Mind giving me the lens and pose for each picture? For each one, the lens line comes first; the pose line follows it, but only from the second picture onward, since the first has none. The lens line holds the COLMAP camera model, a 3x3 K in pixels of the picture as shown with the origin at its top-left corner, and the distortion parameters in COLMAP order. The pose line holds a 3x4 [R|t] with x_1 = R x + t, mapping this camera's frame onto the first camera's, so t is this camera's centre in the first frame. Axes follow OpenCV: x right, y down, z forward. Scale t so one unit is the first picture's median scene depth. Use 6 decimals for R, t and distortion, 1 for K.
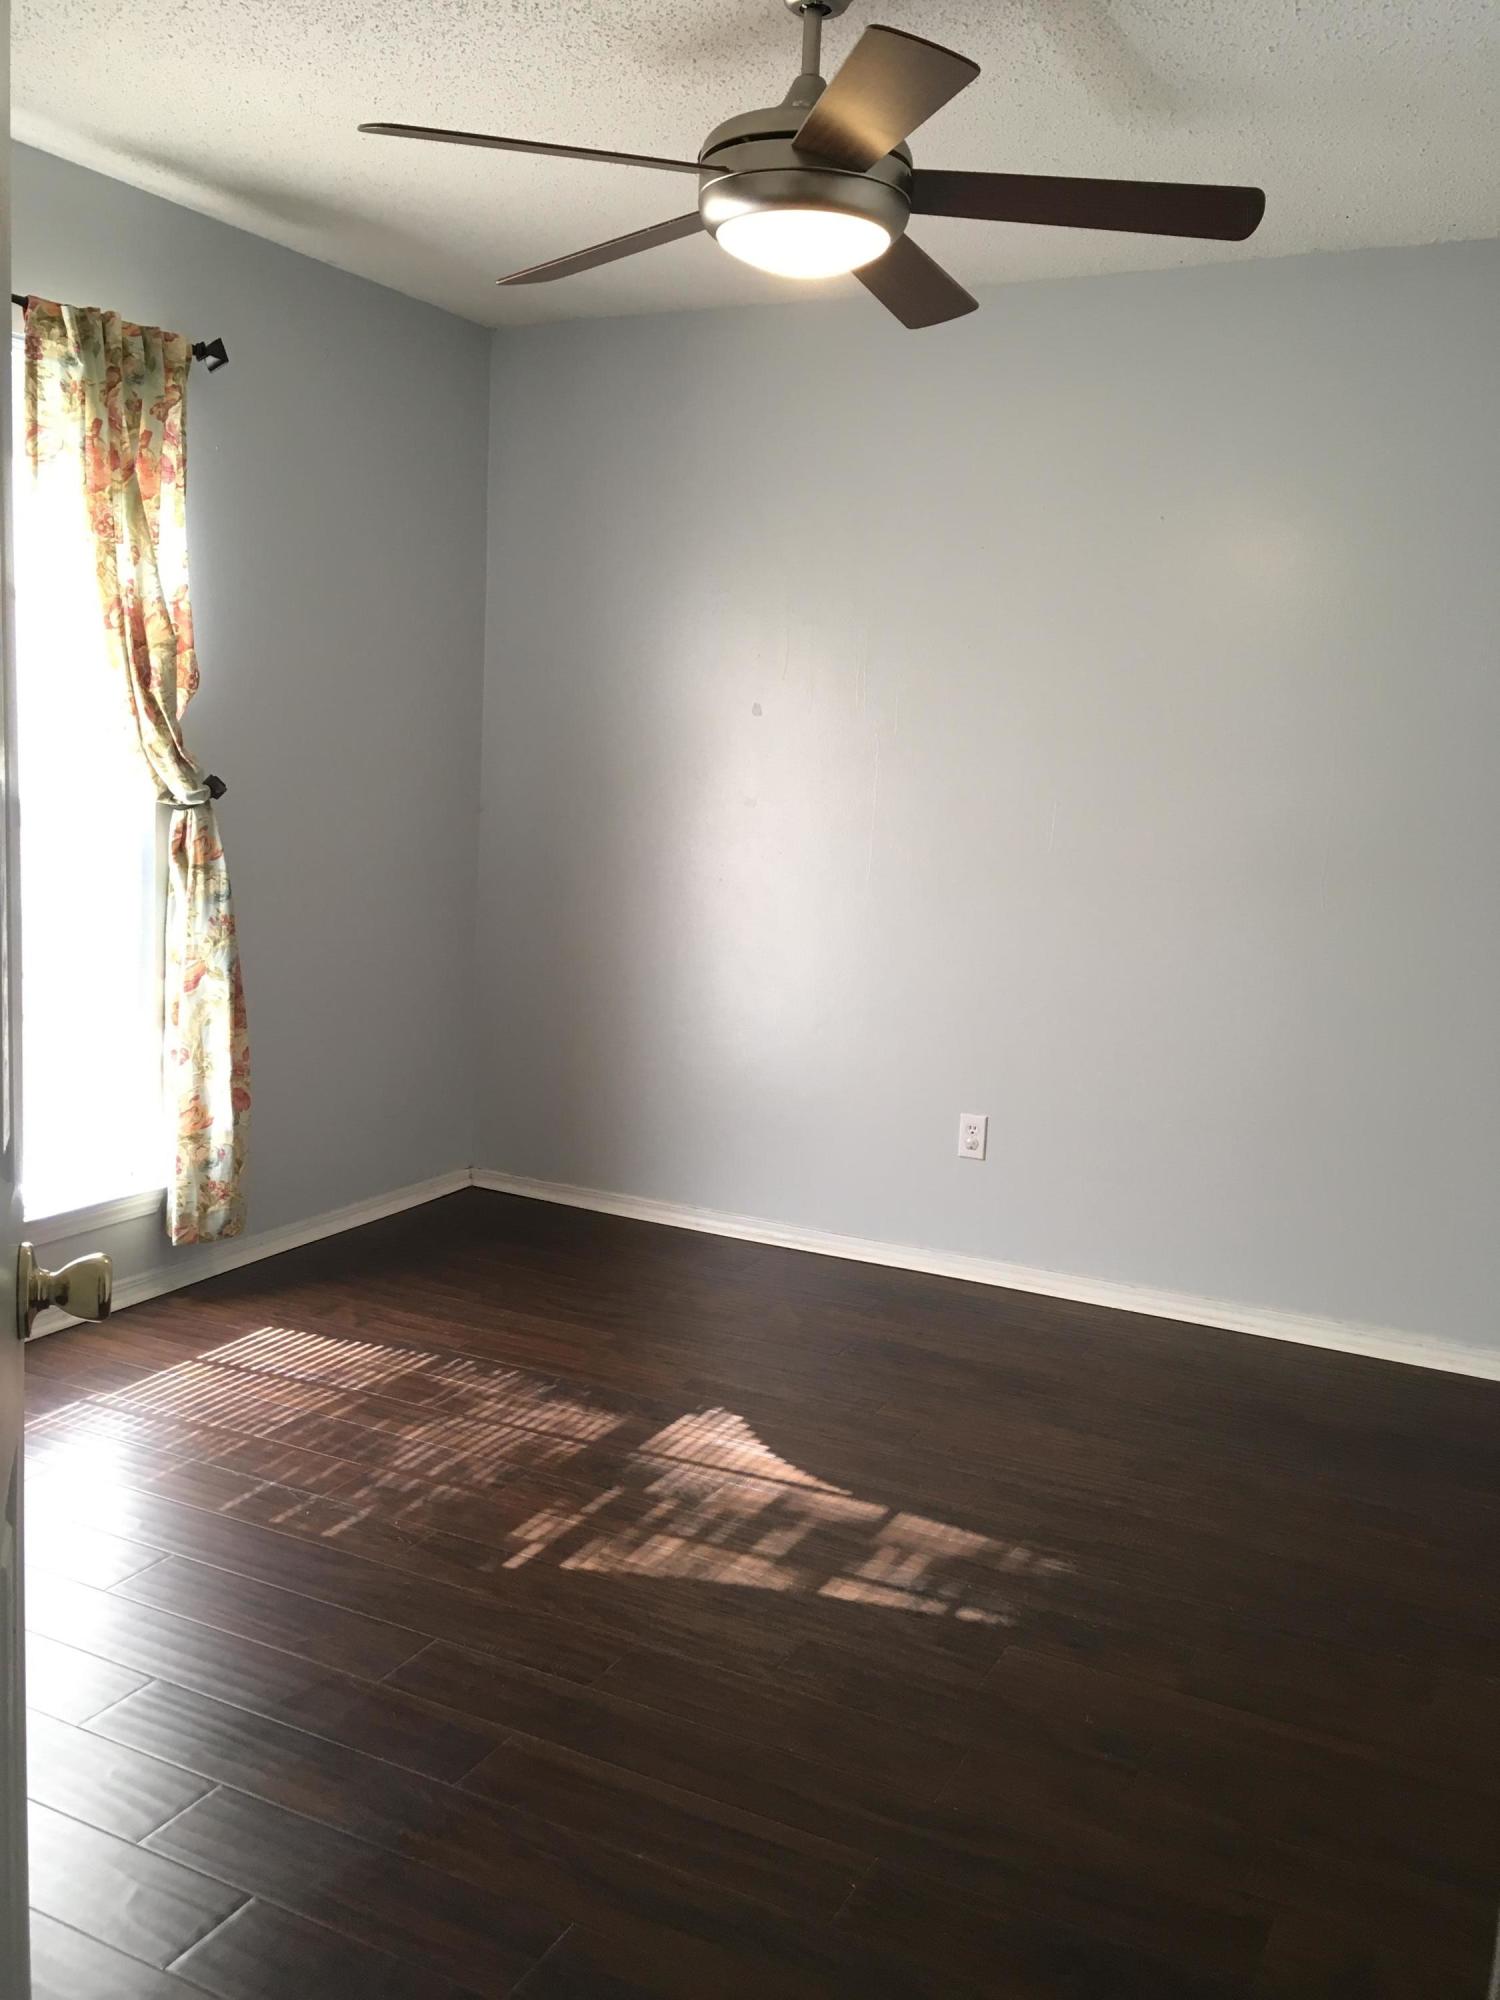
lens RADIAL K [[1708.8, 0, 756.7], [0, 1708.8, 1006.0], [0, 0, 1]] dist [0.079239, -0.120255]
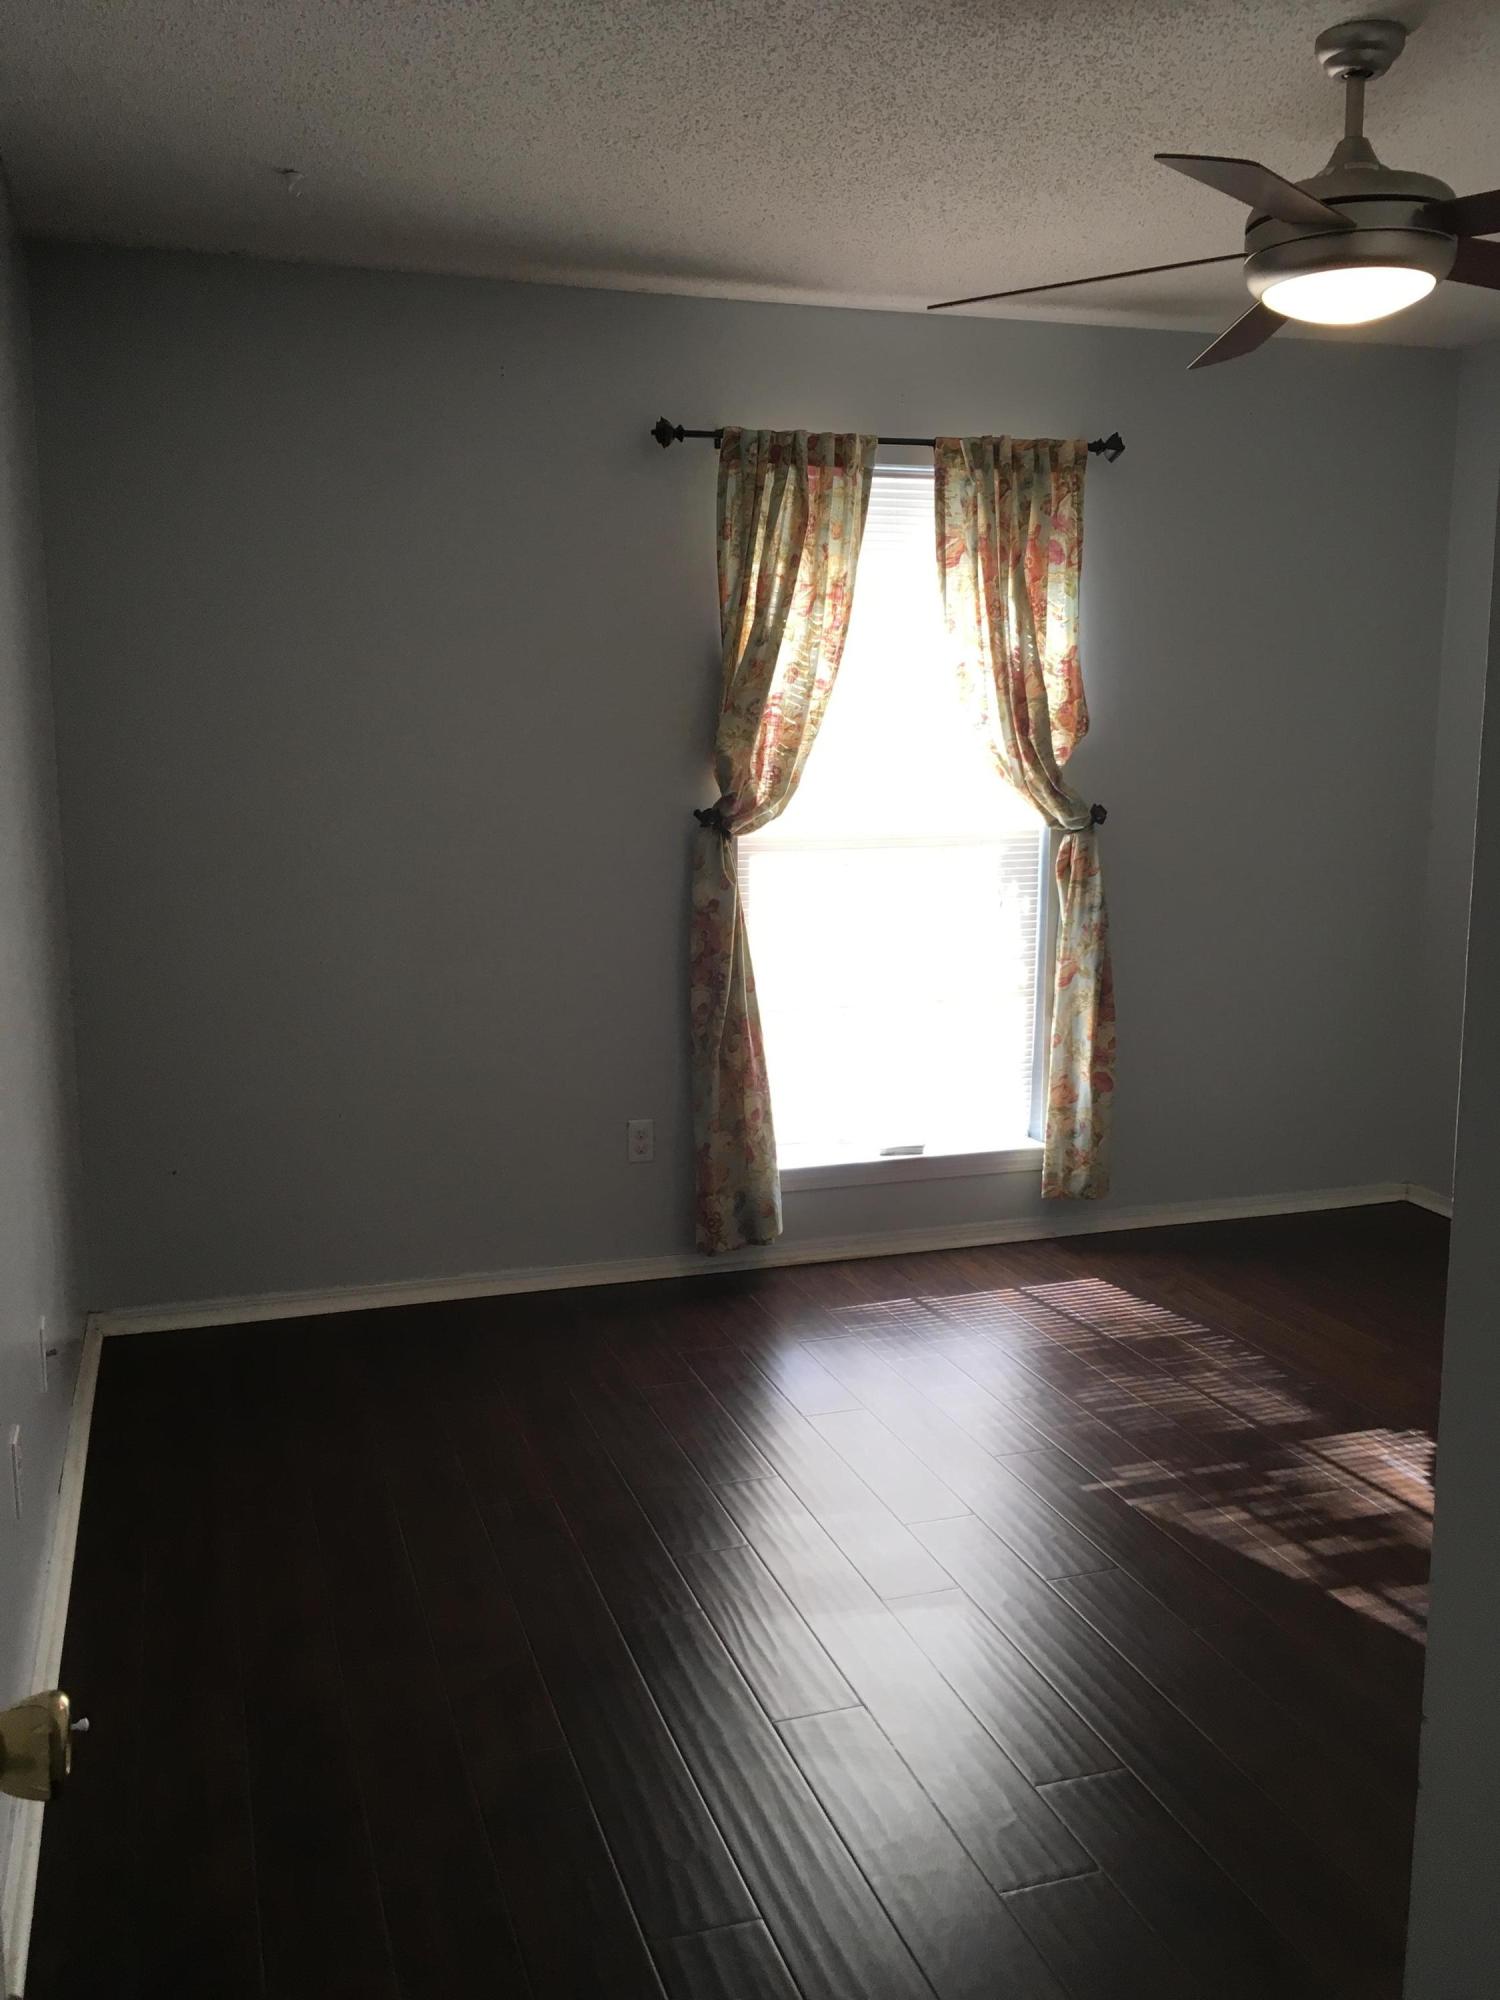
lens RADIAL K [[1708.8, 0, 746.4], [0, 1708.8, 1001.6], [0, 0, 1]] dist [0.079239, -0.120255]
pose [[0.704036, 0.061065, -0.707534, 0.367394], [-0.068600, 0.997485, 0.017830, -0.004237], [0.706844, 0.035984, 0.706454, 0.008817]]
